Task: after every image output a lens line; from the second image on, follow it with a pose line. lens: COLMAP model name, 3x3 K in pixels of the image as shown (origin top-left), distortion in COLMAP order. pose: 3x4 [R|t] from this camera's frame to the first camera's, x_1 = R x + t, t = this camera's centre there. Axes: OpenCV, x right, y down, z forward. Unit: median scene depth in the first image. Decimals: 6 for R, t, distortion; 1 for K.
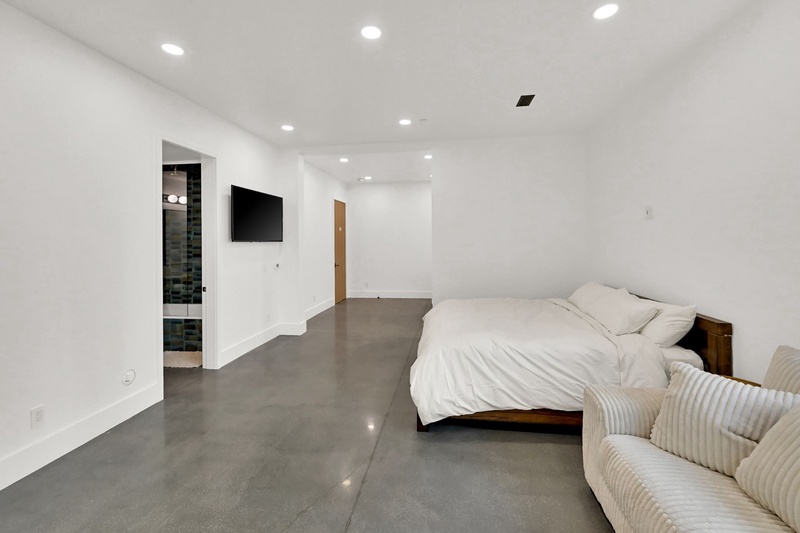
lens RADIAL K [[326.2, 0, 400.0], [0, 326.2, 244.2], [0, 0, 1]] dist [0.008395, 0.000059]
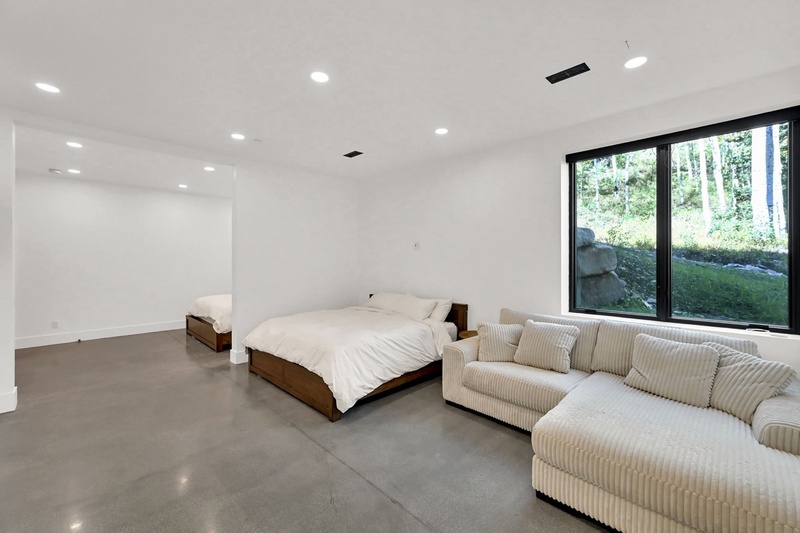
lens RADIAL K [[316.7, 0, 400.0], [0, 316.7, 266.5], [0, 0, 1]] dist [-0.001086, -0.000158]
pose [[0.635573, -0.000926, 0.772040, -0.702465], [-0.000096, 0.999999, 0.001278, 0.006776], [-0.772040, -0.000886, 0.635573, 0.088442]]
